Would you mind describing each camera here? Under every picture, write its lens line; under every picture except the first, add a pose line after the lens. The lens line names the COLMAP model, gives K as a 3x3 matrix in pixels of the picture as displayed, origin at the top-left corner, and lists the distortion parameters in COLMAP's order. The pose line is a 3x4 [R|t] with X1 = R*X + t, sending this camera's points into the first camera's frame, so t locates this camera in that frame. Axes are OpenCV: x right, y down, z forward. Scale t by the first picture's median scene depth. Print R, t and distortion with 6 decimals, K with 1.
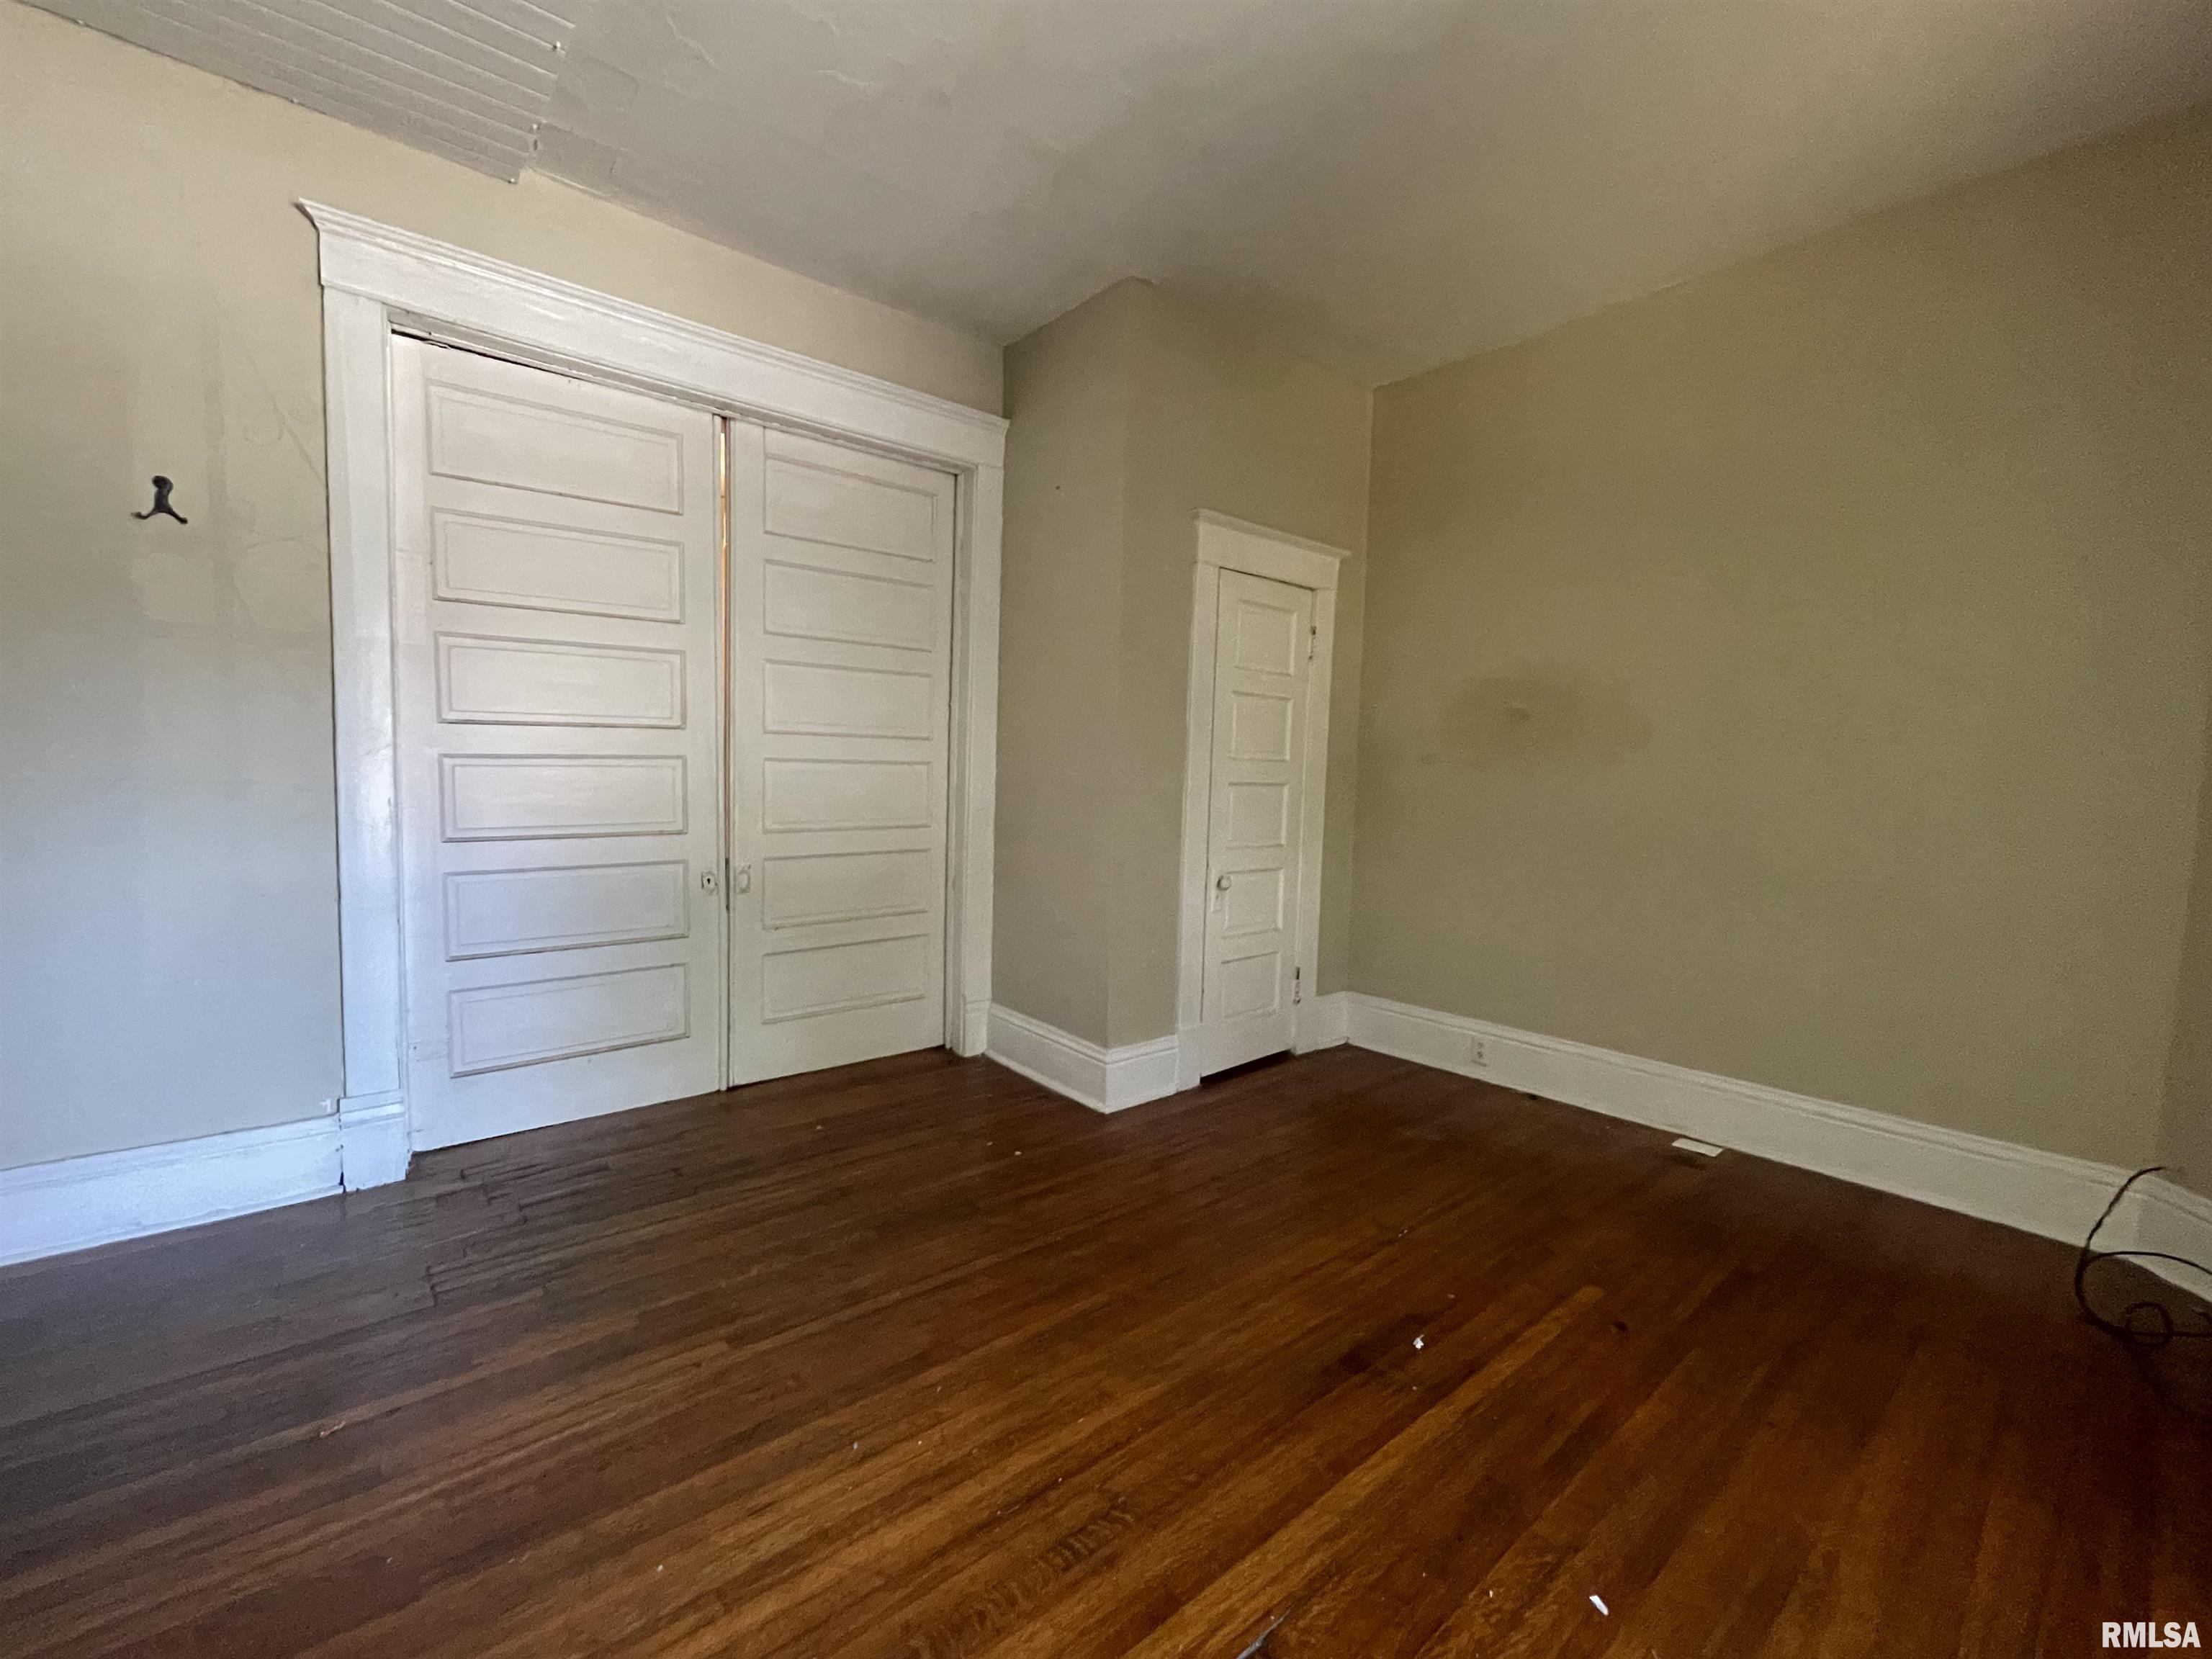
lens RADIAL K [[903.9, 0, 1081.2], [0, 903.9, 830.1], [0, 0, 1]] dist [0.000593, 0.000196]
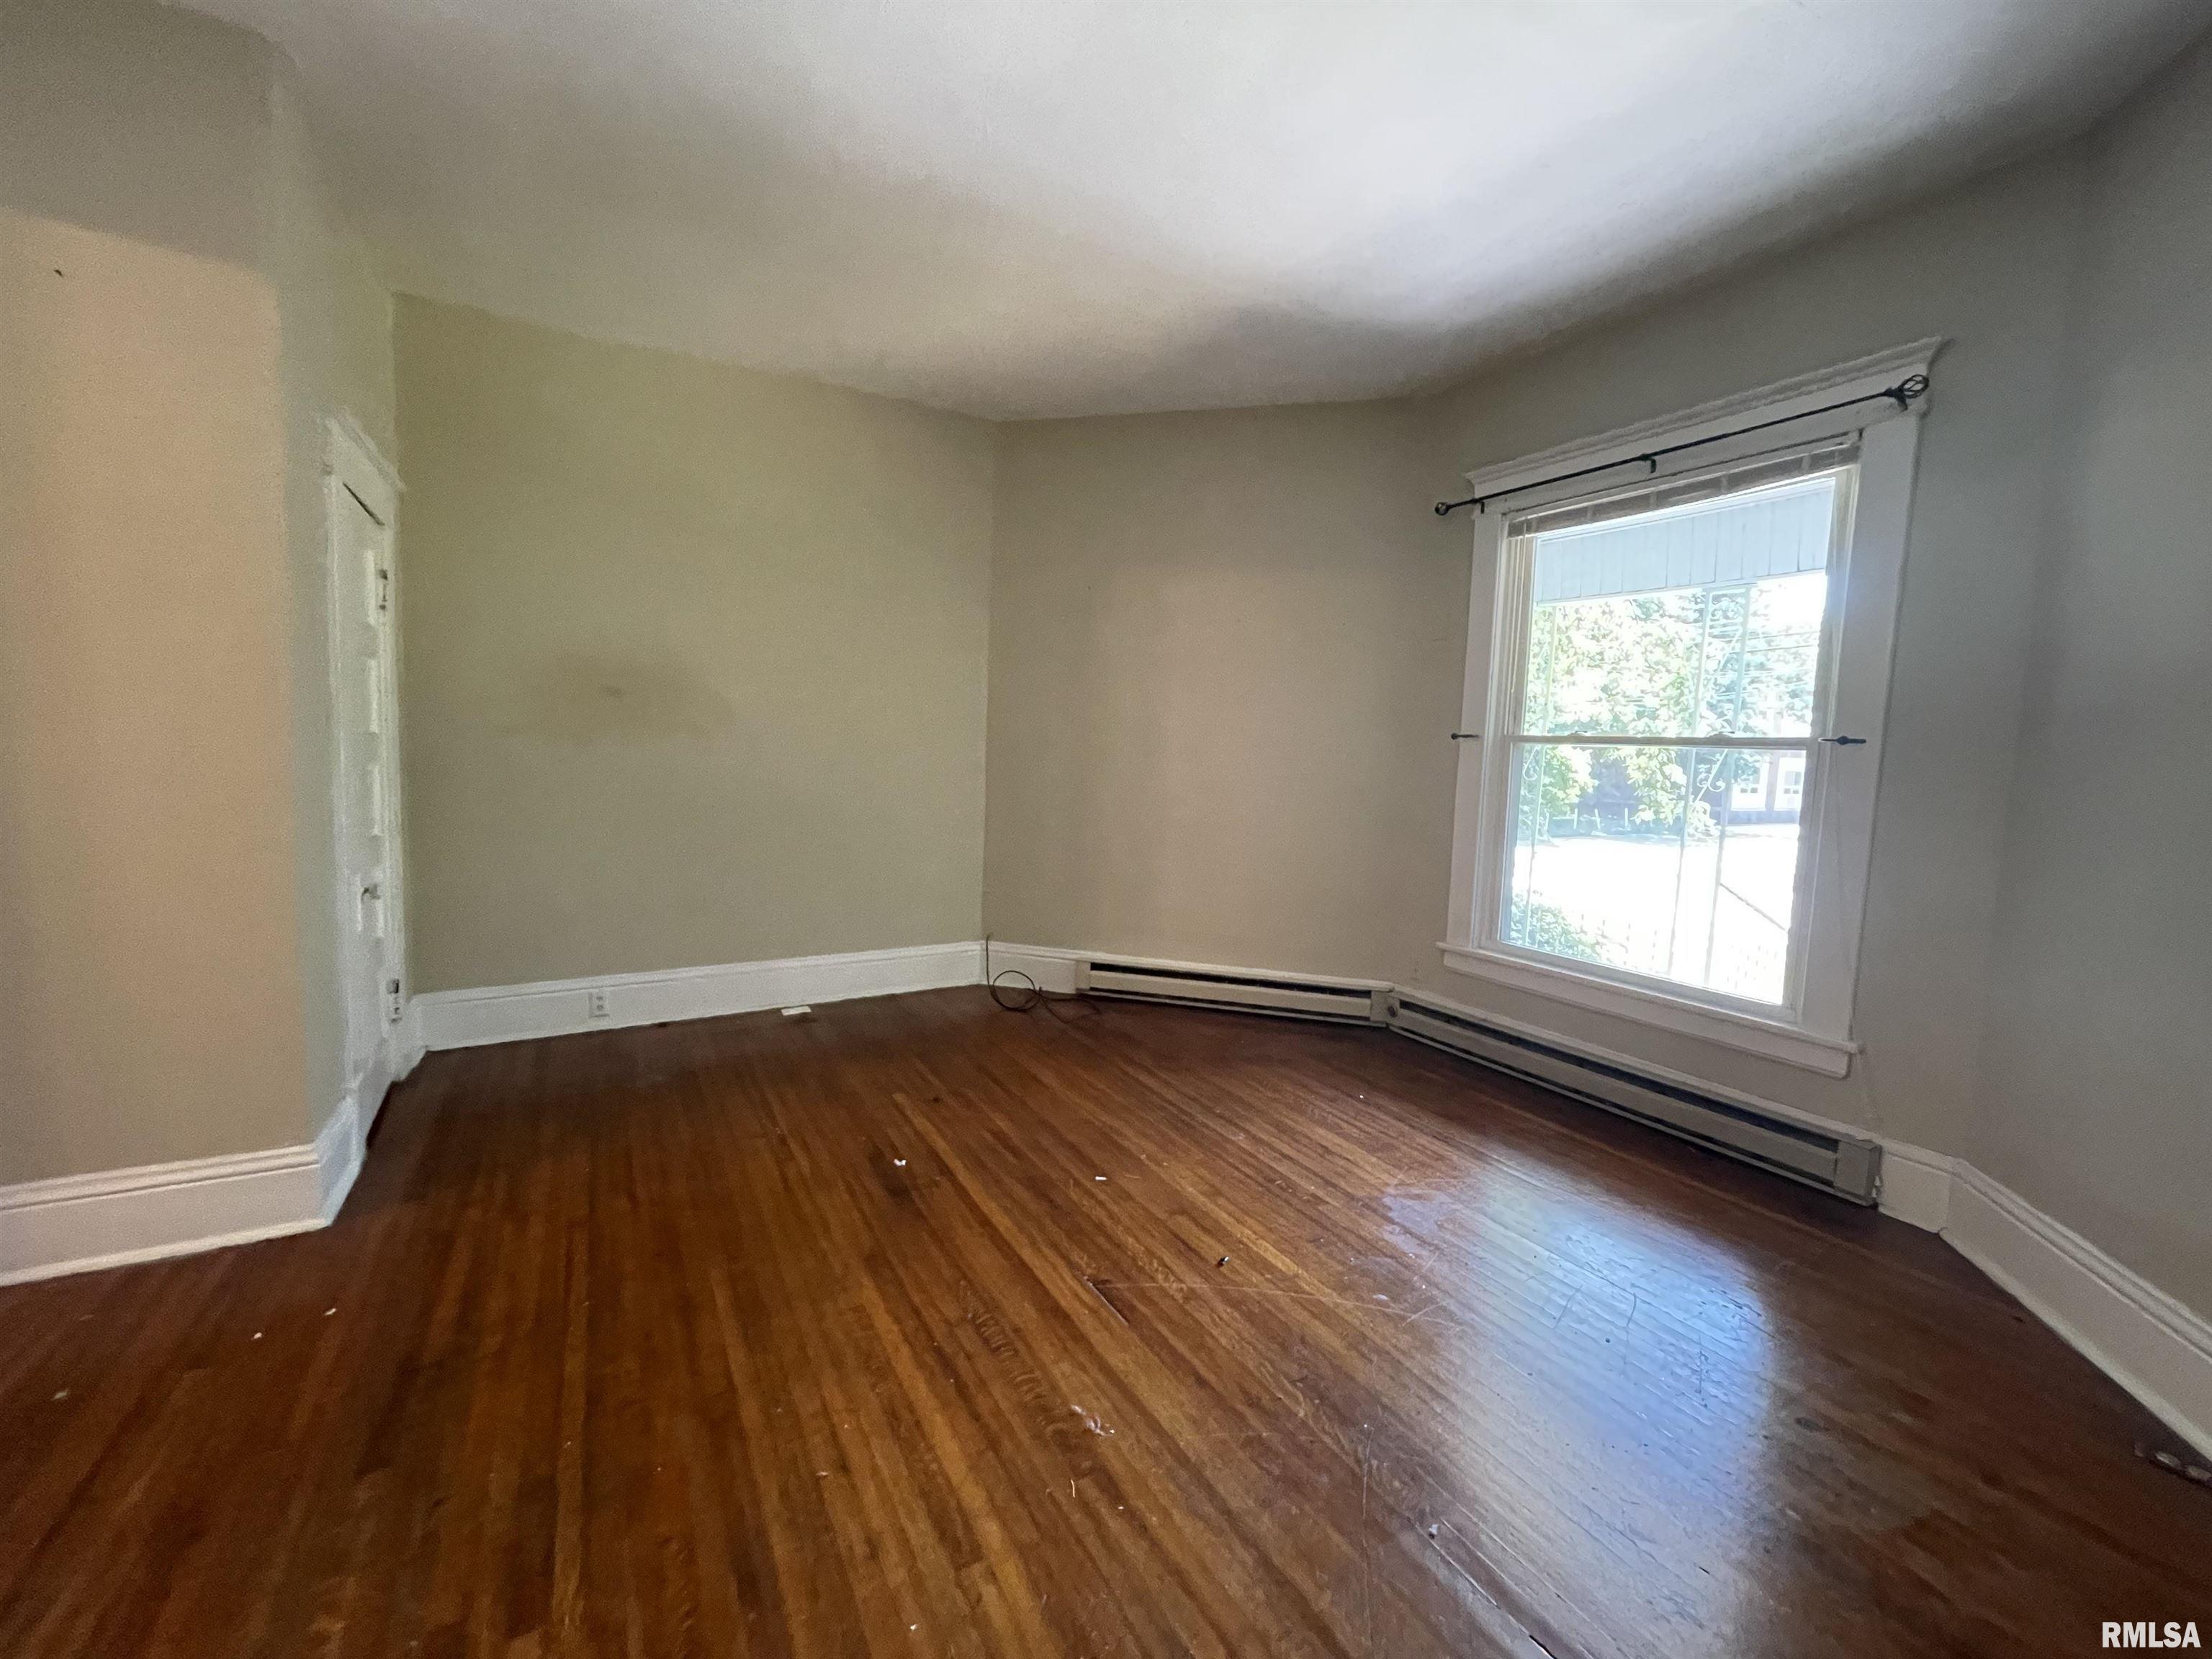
lens RADIAL K [[903.9, 0, 1081.2], [0, 903.9, 830.1], [0, 0, 1]] dist [0.000593, 0.000196]
pose [[0.186326, -0.108179, 0.976514, -0.637537], [0.042961, 0.993866, 0.101904, -0.061159], [-0.981548, 0.022965, 0.189831, 0.307780]]
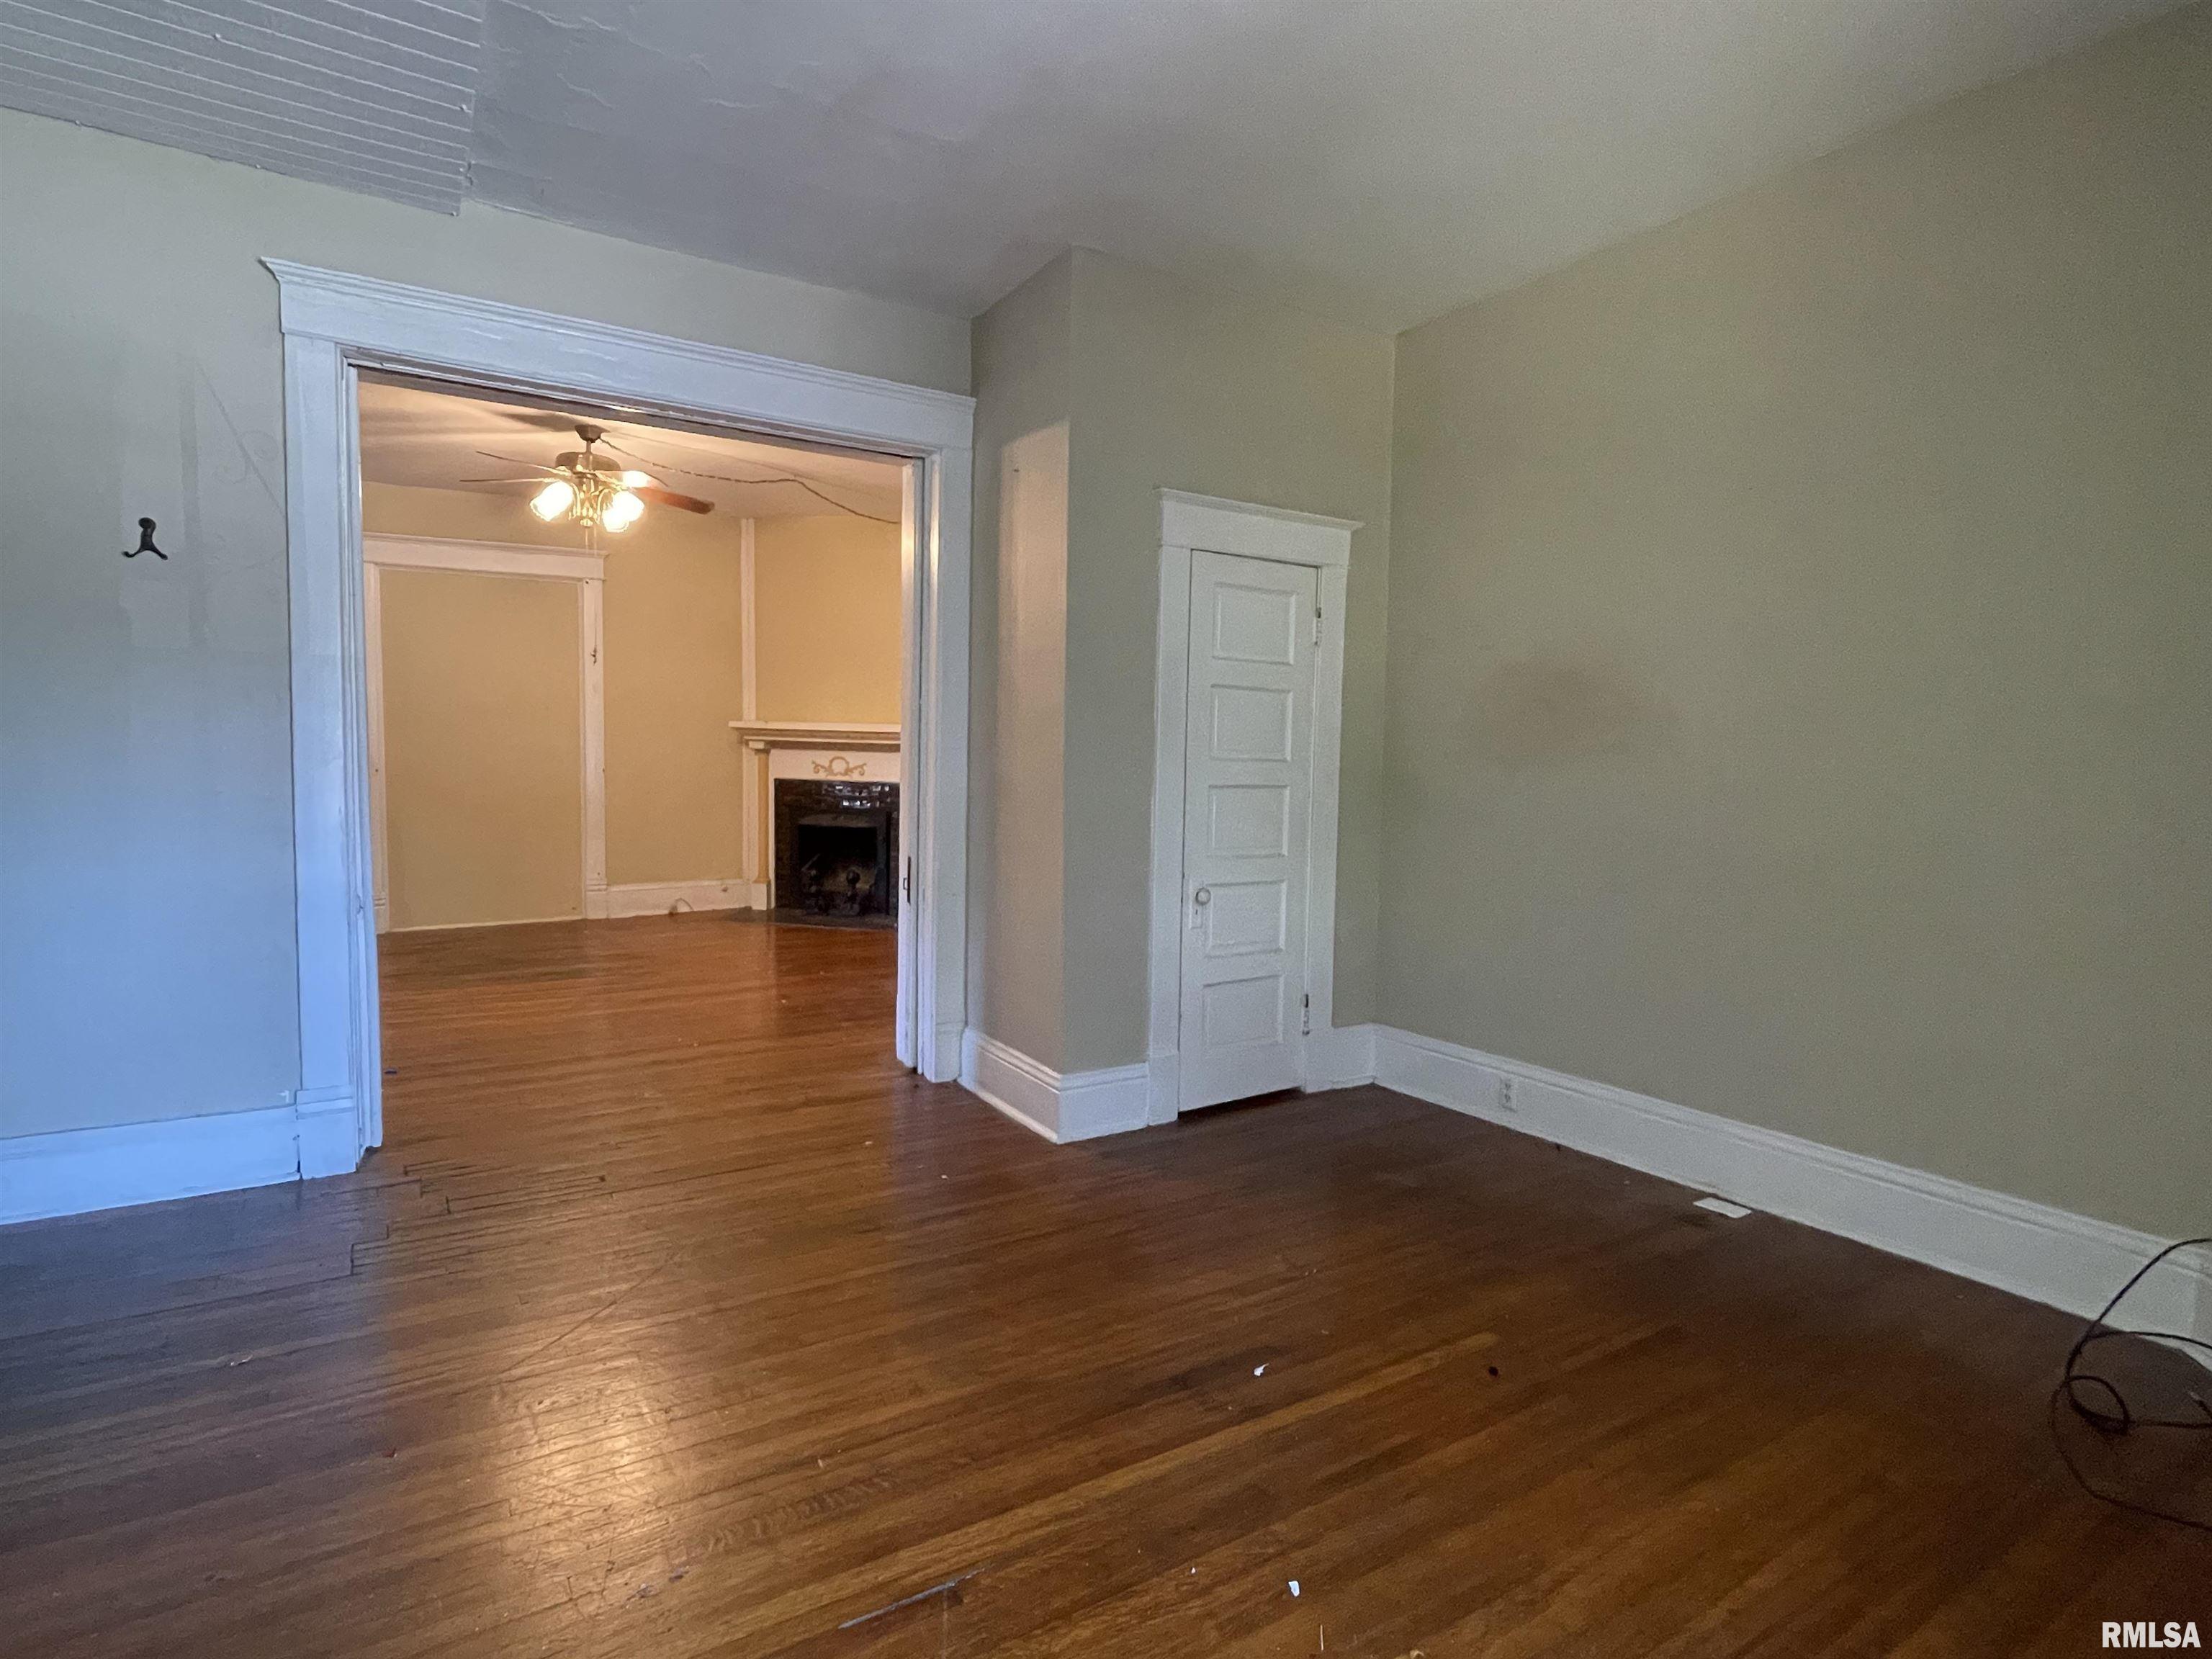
lens RADIAL K [[1096.0, 0, 1074.8], [0, 1096.0, 829.4], [0, 0, 1]] dist [-0.000707, 0.000938]
pose [[0.989743, -0.001109, -0.142852, 0.242456], [-0.000341, 0.999949, -0.010128, 0.003296], [0.142856, 0.010073, 0.989692, -0.131307]]
